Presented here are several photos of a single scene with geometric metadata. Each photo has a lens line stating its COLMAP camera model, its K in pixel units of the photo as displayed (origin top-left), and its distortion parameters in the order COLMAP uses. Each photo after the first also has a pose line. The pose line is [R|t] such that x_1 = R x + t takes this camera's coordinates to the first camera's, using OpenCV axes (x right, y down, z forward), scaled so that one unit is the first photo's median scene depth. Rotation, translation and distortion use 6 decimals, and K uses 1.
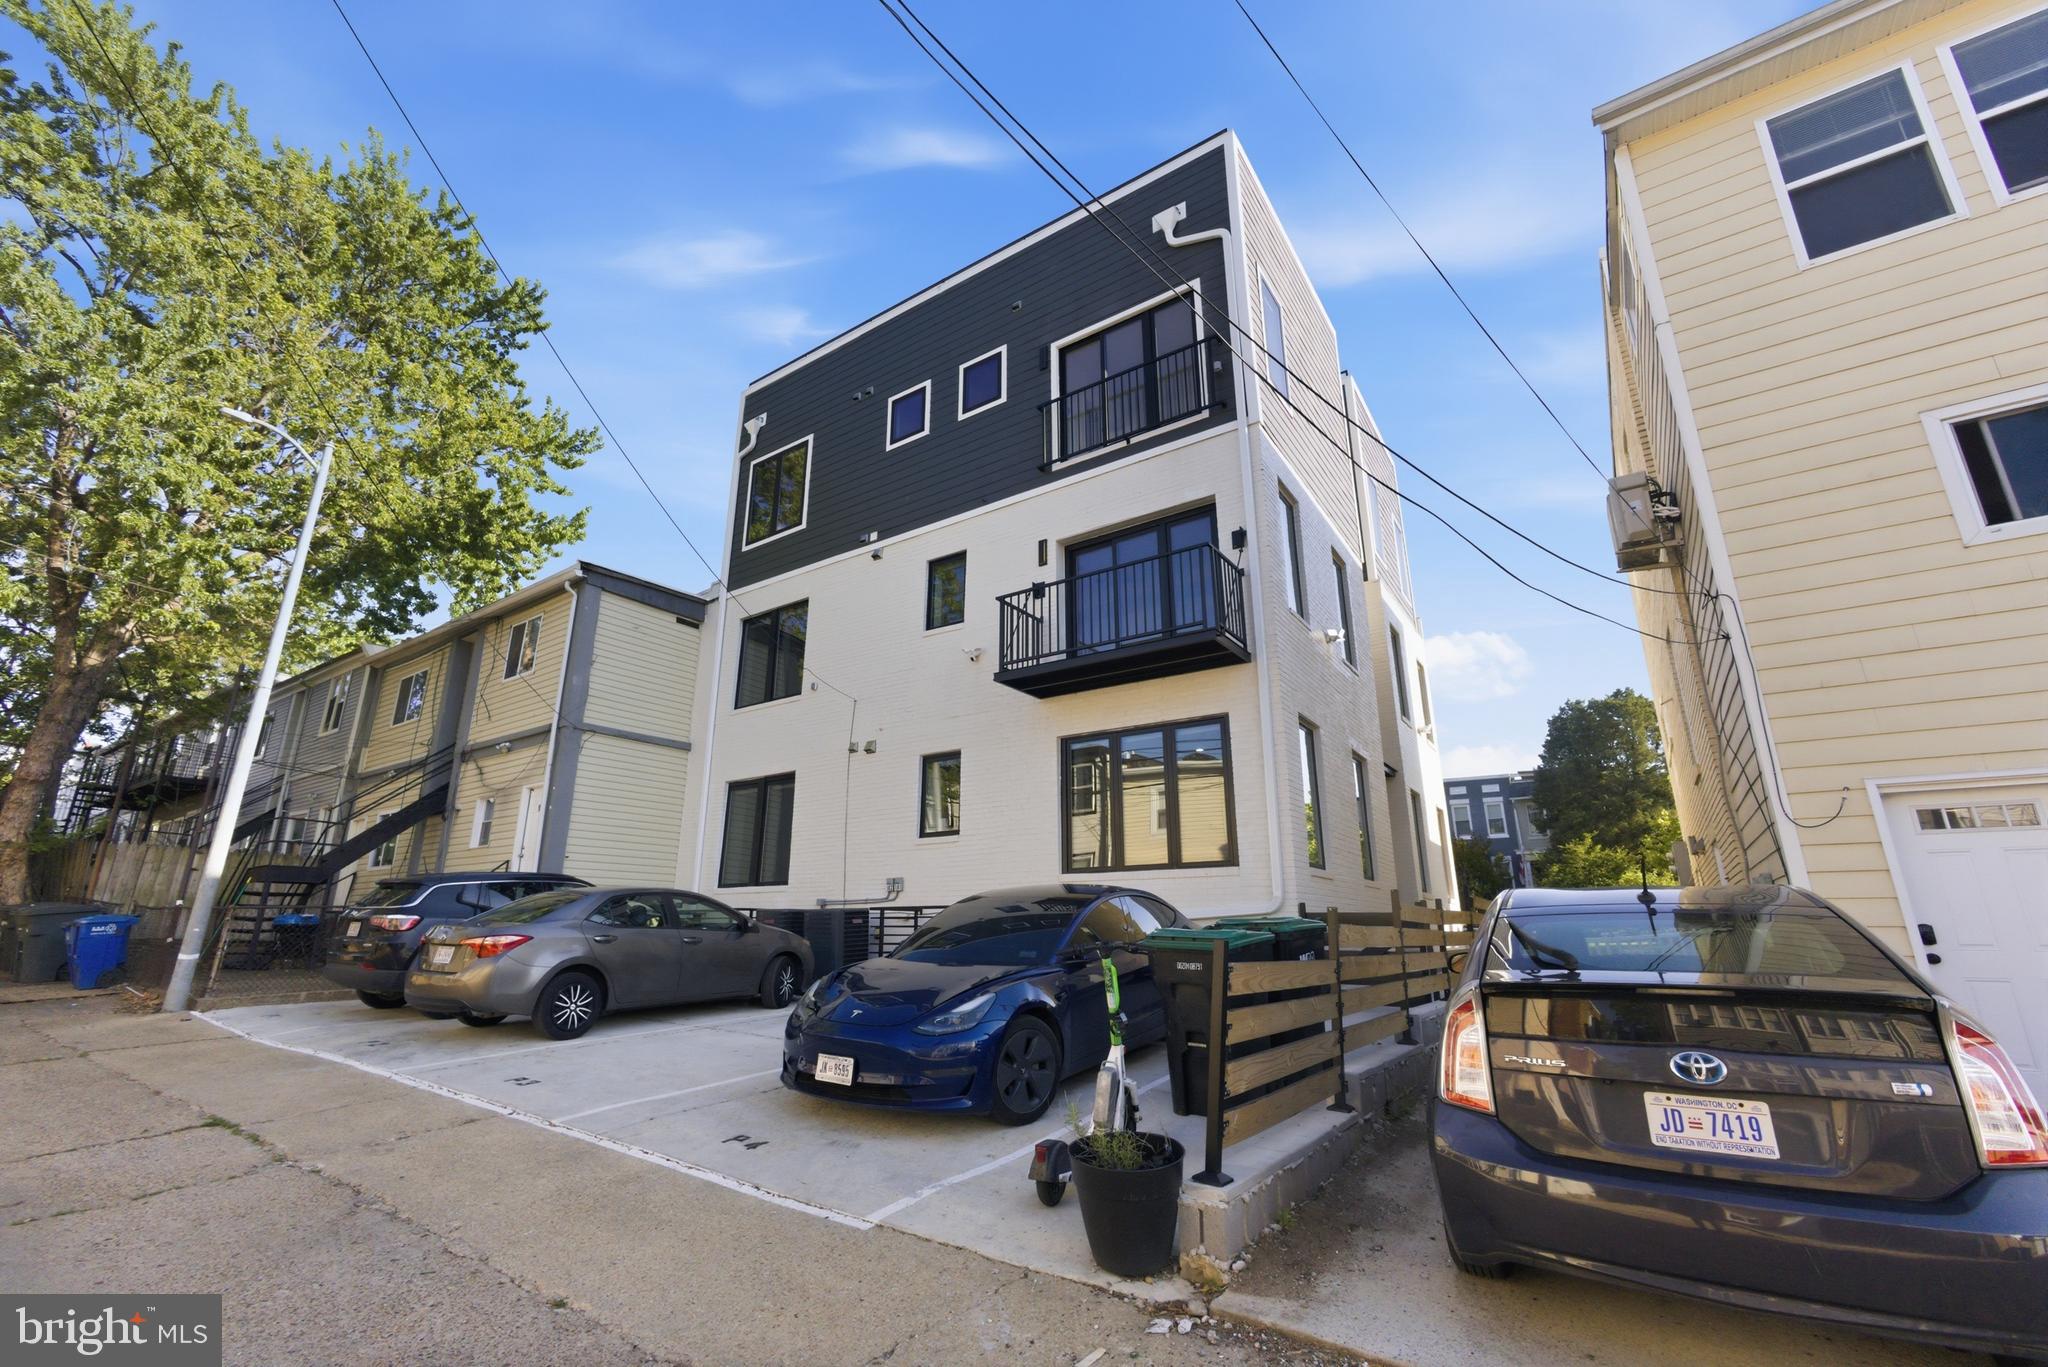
lens RADIAL K [[871.3, 0, 1024.0], [0, 871.3, 683.5], [0, 0, 1]] dist [0.000945, 0.000909]
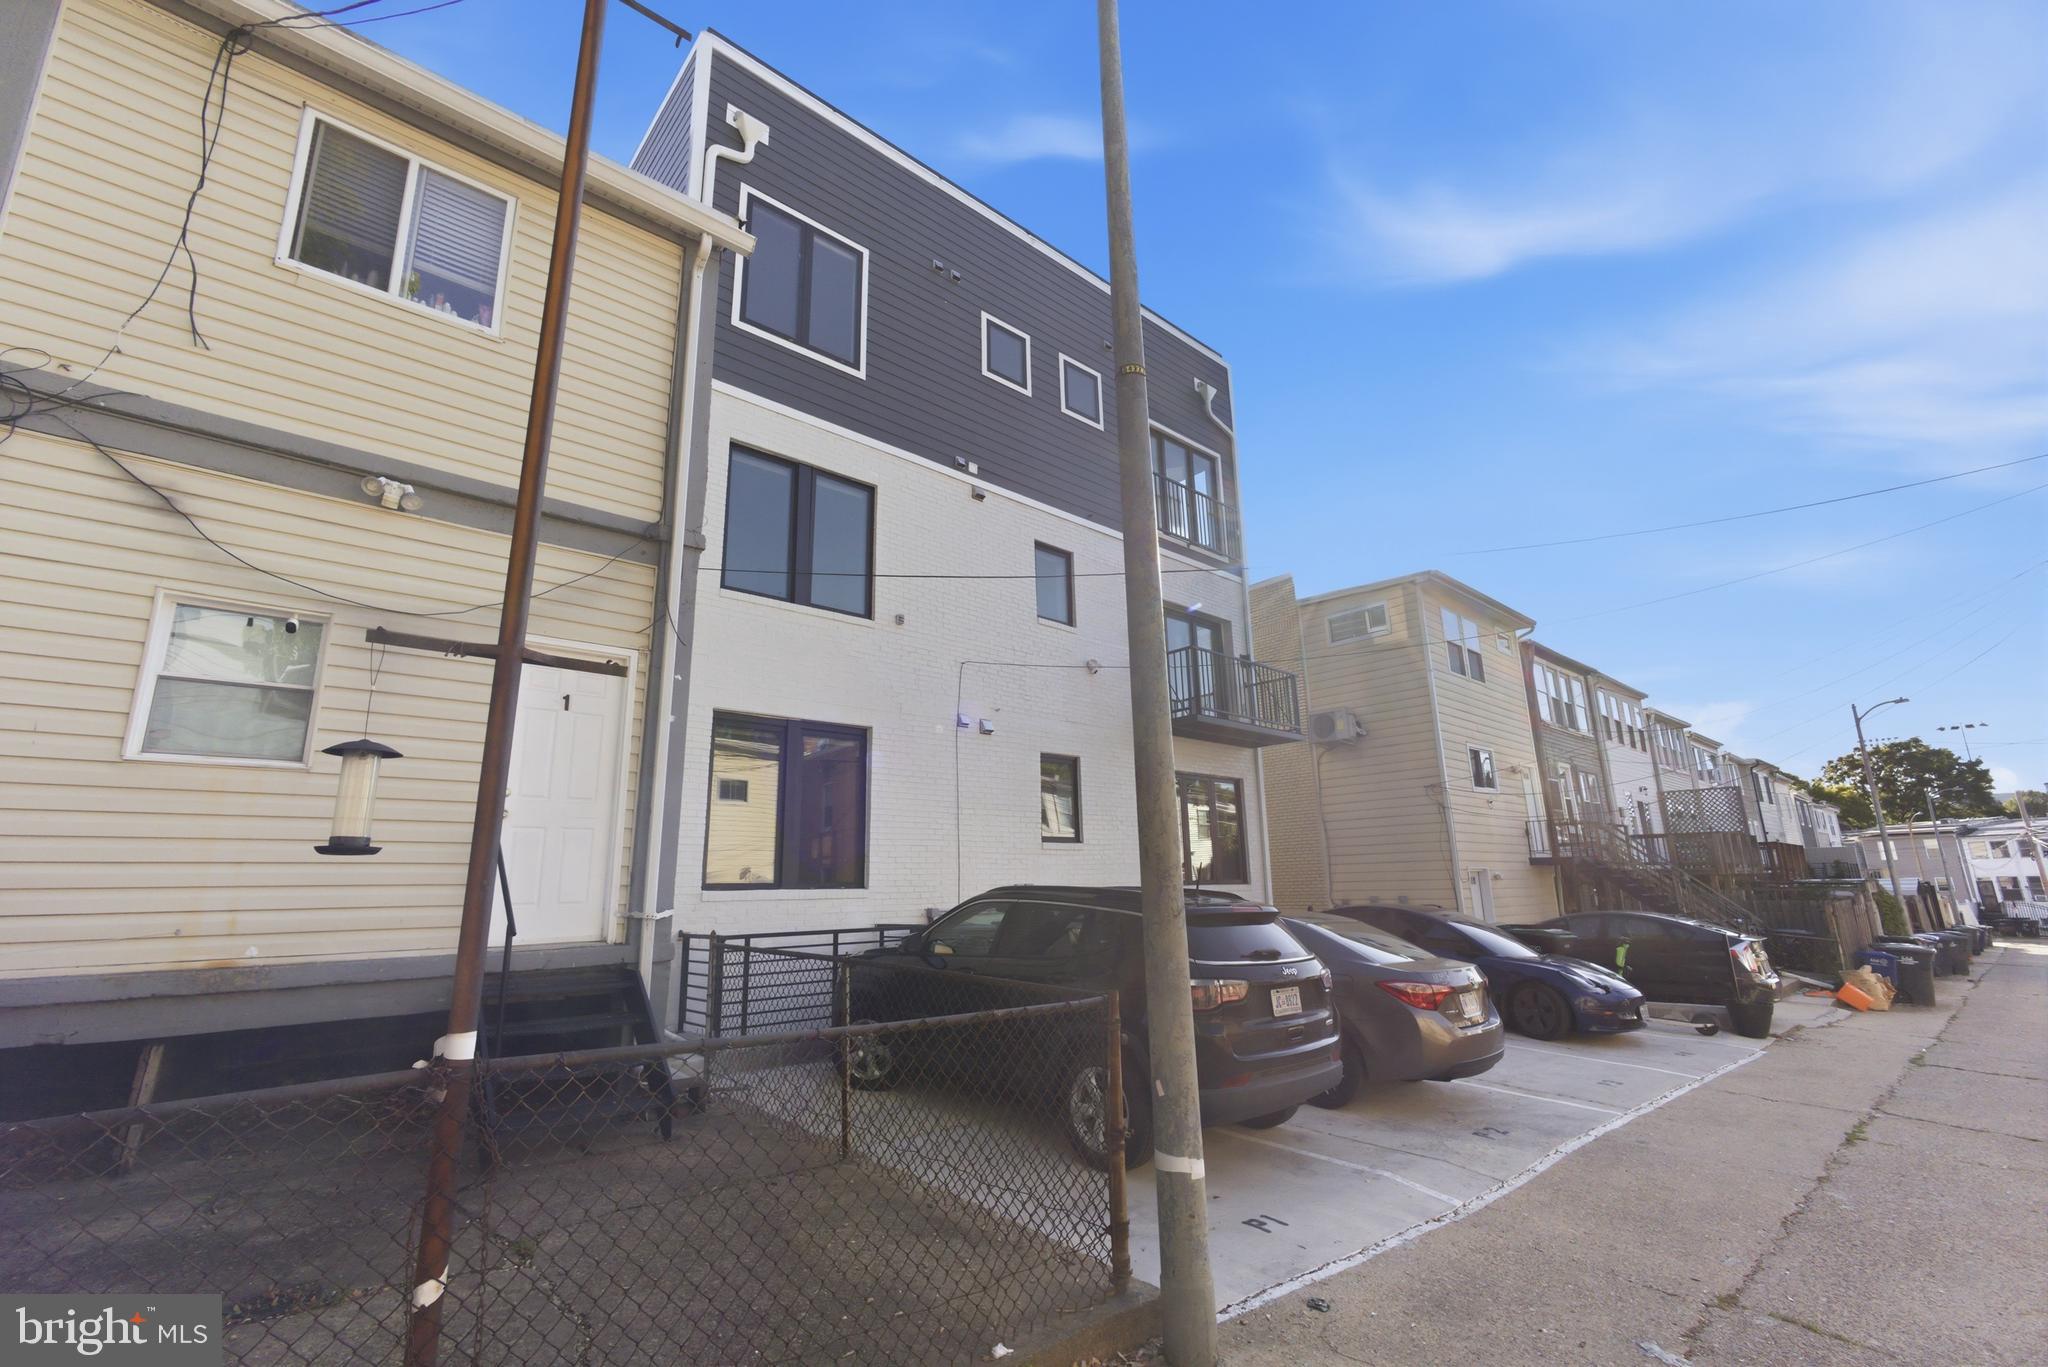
lens RADIAL K [[871.3, 0, 1024.0], [0, 871.3, 683.5], [0, 0, 1]] dist [0.000945, 0.000909]
pose [[0.211834, 0.206239, 0.955297, -1.469169], [-0.263597, 0.953311, -0.147358, 0.218613], [-0.941086, -0.220598, 0.256308, 1.125840]]
